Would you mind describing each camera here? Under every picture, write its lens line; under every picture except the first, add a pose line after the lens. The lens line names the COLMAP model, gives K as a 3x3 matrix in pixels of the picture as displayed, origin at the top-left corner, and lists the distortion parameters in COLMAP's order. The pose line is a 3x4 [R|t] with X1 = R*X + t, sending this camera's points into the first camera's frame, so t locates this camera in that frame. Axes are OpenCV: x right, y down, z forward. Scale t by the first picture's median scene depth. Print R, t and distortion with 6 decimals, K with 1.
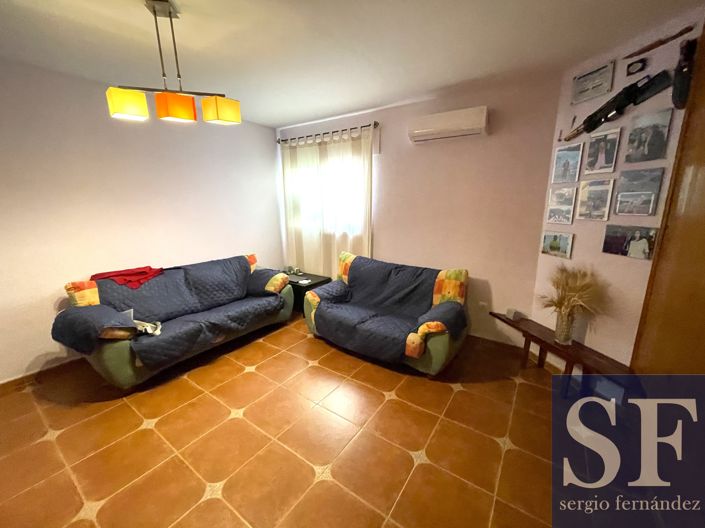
lens RADIAL K [[286.3, 0, 352.6], [0, 286.3, 263.5], [0, 0, 1]] dist [-0.000704, -0.000246]
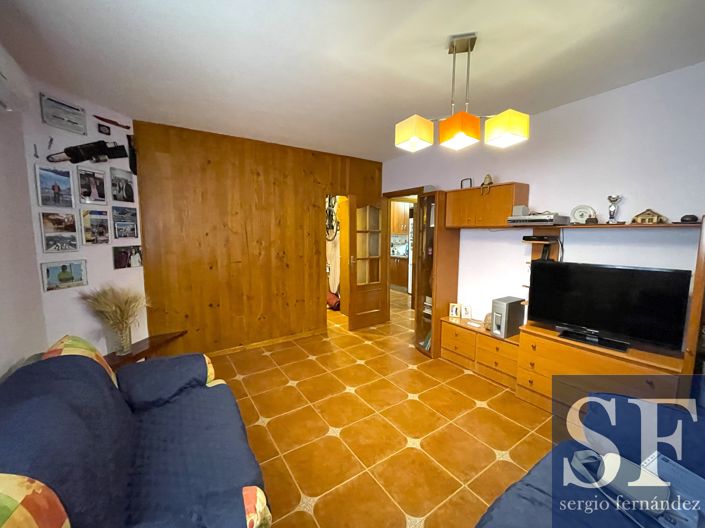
lens RADIAL K [[286.3, 0, 352.7], [0, 286.3, 262.3], [0, 0, 1]] dist [-0.000704, -0.000246]
pose [[-0.930064, -0.040545, 0.365154, -0.531164], [0.074901, 0.952094, 0.296492, -0.358692], [-0.359682, 0.303107, -0.882471, 1.721510]]
